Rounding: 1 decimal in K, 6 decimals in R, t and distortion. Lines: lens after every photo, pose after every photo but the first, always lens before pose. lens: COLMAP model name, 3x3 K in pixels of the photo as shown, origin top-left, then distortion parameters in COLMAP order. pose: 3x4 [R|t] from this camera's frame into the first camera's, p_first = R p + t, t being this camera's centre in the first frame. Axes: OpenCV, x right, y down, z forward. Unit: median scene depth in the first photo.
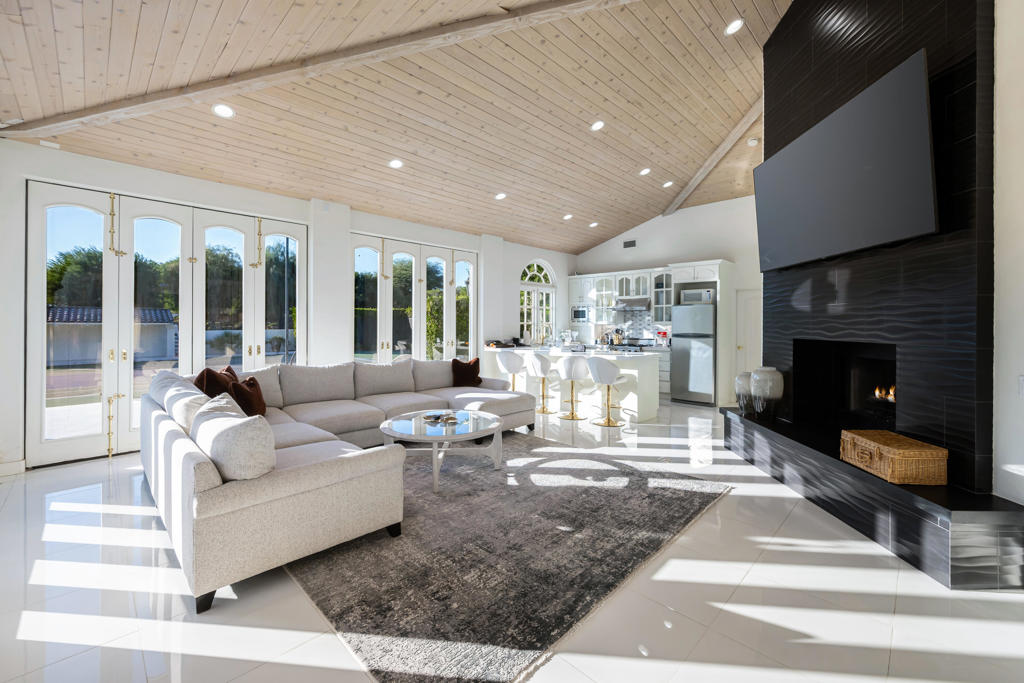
lens RADIAL K [[411.2, 0, 512.0], [0, 411.2, 341.5], [0, 0, 1]] dist [-0.001378, -0.000226]
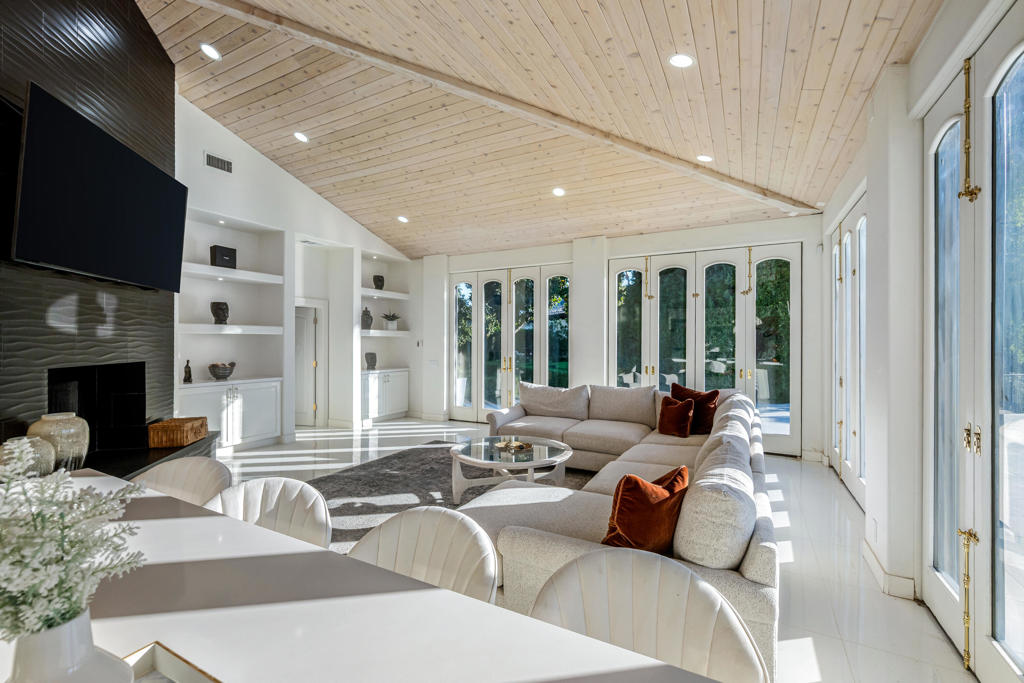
lens RADIAL K [[427.6, 0, 513.1], [0, 427.6, 329.5], [0, 0, 1]] dist [-0.000521, 0.000066]
pose [[-0.958851, -0.007505, -0.283811, 0.128033], [-0.007181, 0.999972, -0.002184, -0.087729], [0.283819, -0.000056, -0.958878, 2.108177]]
